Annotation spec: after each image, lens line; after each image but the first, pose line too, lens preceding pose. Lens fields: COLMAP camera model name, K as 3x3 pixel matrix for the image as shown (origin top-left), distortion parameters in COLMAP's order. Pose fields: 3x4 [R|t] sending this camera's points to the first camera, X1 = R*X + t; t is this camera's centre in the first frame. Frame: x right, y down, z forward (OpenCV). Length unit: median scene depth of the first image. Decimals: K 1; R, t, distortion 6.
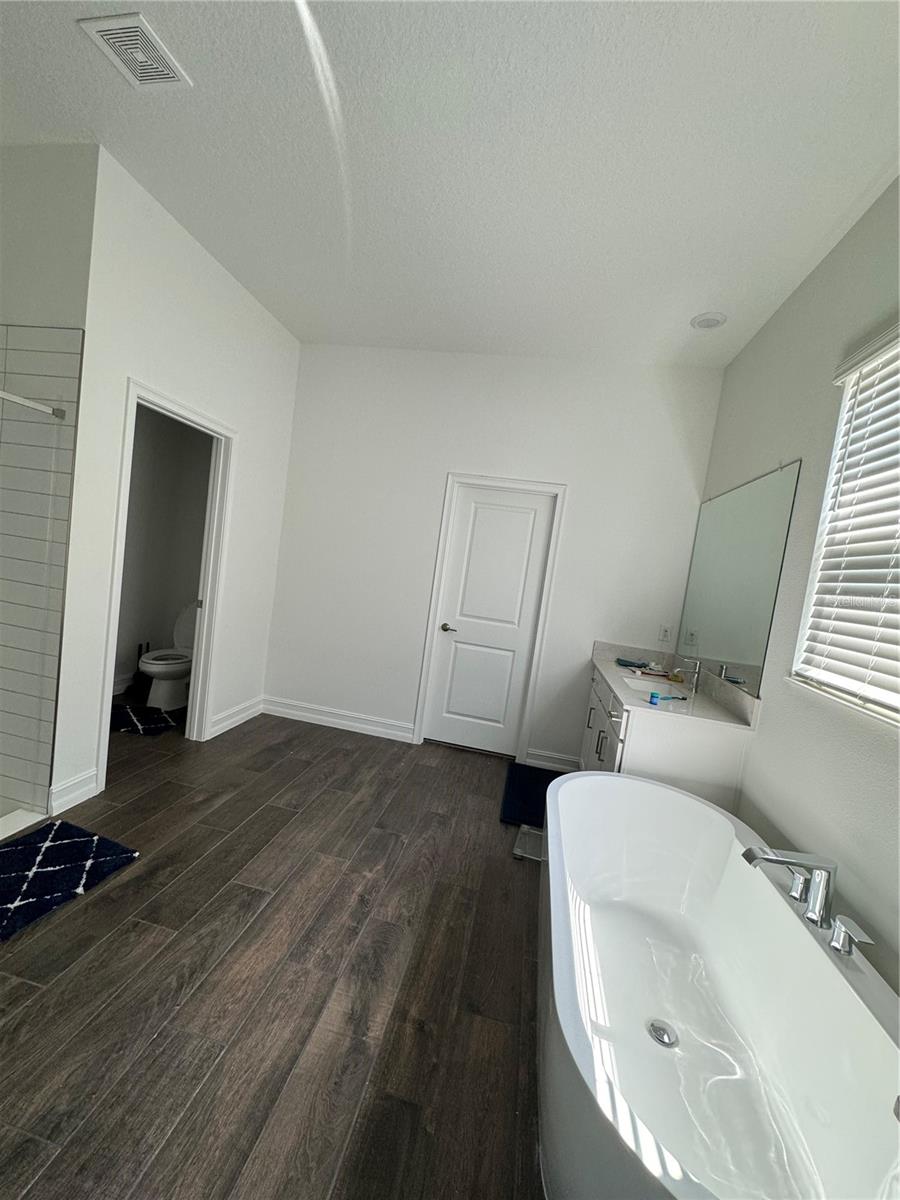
lens RADIAL K [[478.9, 0, 450.5], [0, 478.9, 603.1], [0, 0, 1]] dist [-0.004464, 0.000645]
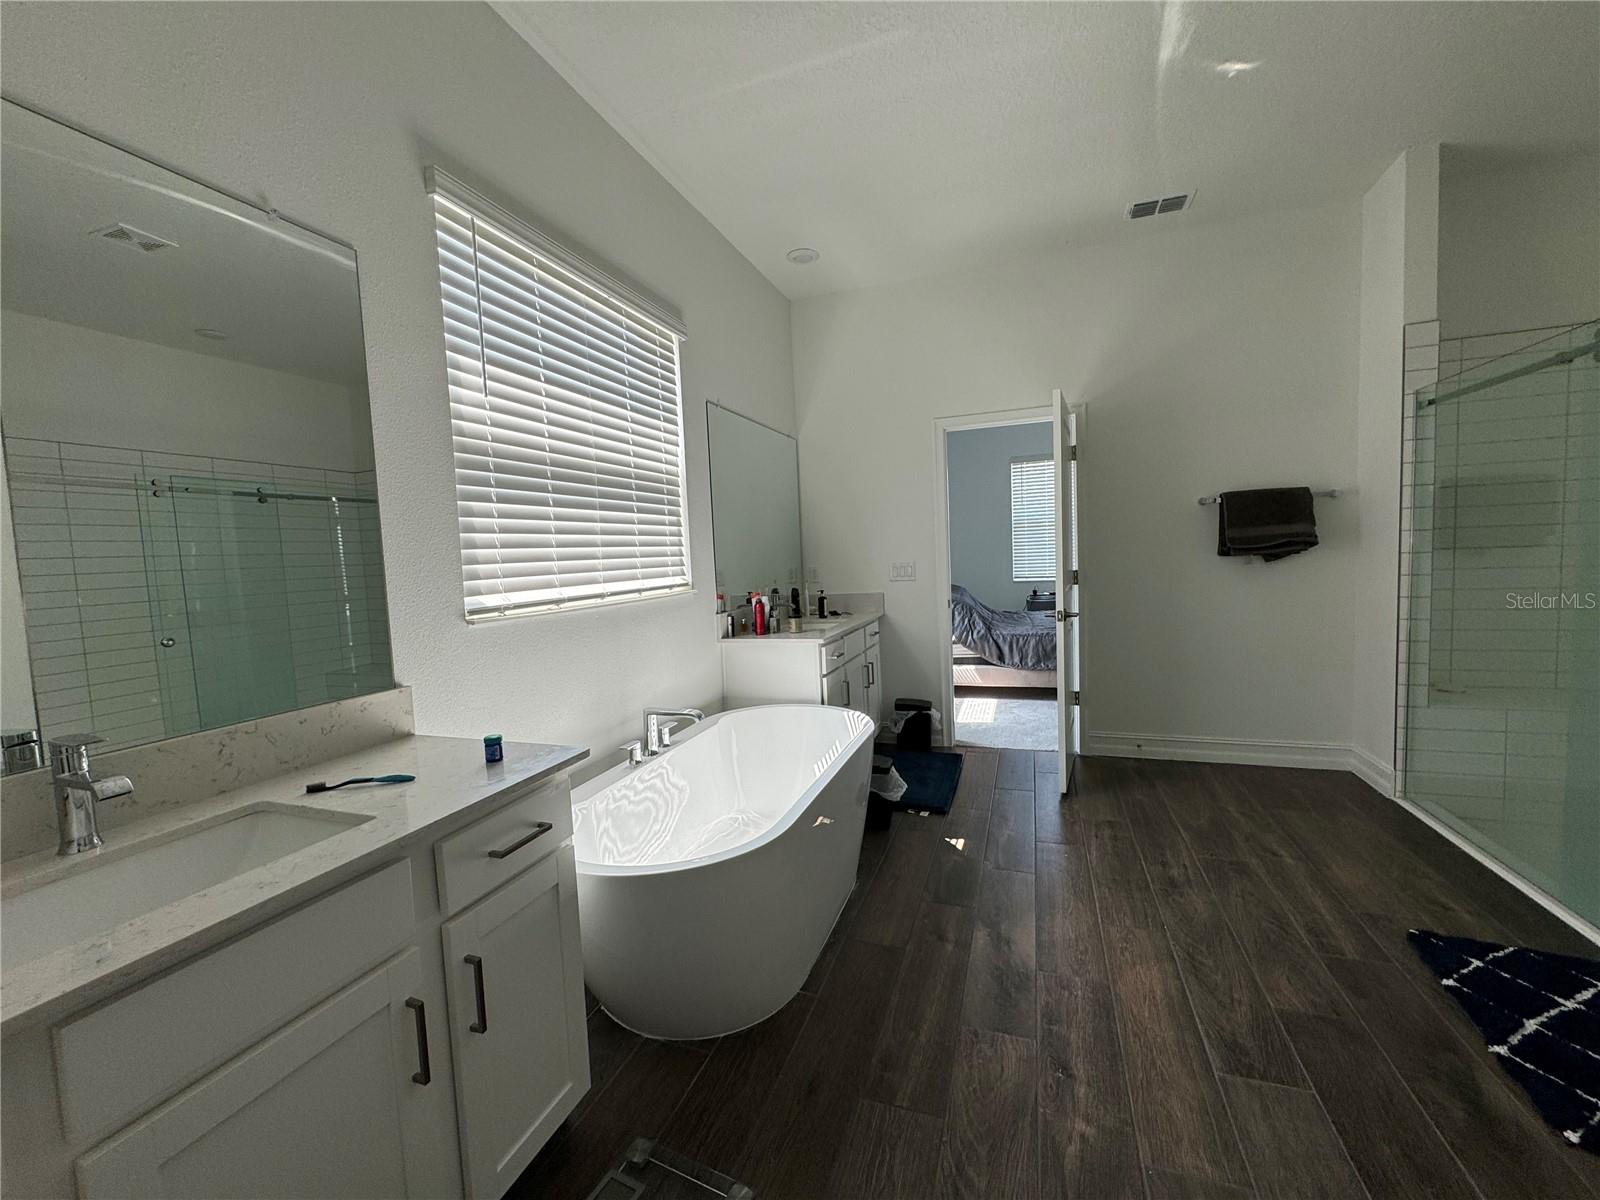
lens RADIAL K [[638.6, 0, 803.7], [0, 638.6, 599.9], [0, 0, 1]] dist [-0.004464, 0.000645]
pose [[-0.983229, -0.098802, 0.153293, 0.081968], [-0.072658, 0.983165, 0.167651, -0.074709], [-0.167277, 0.153701, -0.973855, 1.970928]]
